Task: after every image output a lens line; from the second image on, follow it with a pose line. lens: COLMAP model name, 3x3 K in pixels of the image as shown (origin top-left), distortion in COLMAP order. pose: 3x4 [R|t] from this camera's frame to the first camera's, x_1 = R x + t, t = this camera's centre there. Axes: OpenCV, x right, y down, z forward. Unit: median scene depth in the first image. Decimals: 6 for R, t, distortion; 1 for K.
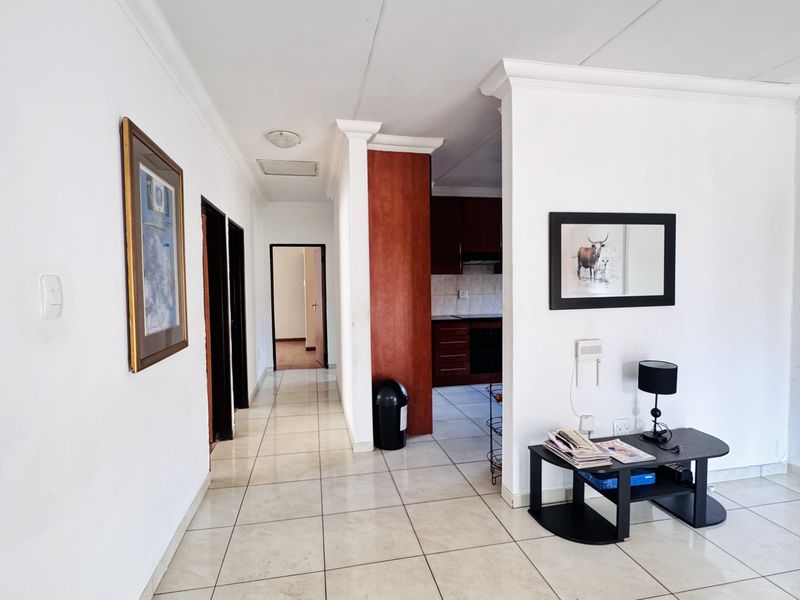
lens RADIAL K [[427.1, 0, 399.3], [0, 427.1, 297.6], [0, 0, 1]] dist [-0.006508, 0.001470]
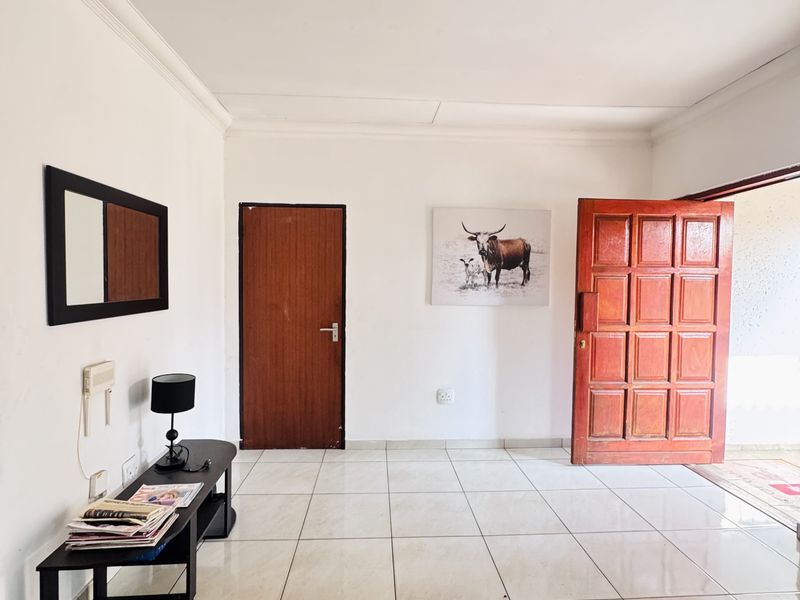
lens RADIAL K [[427.1, 0, 399.3], [0, 427.1, 297.6], [0, 0, 1]] dist [-0.006508, 0.001470]
pose [[0.142912, -0.016992, 0.989590, -0.178193], [0.021376, 0.999672, 0.014078, -0.009112], [-0.989505, 0.019142, 0.143228, 0.415069]]
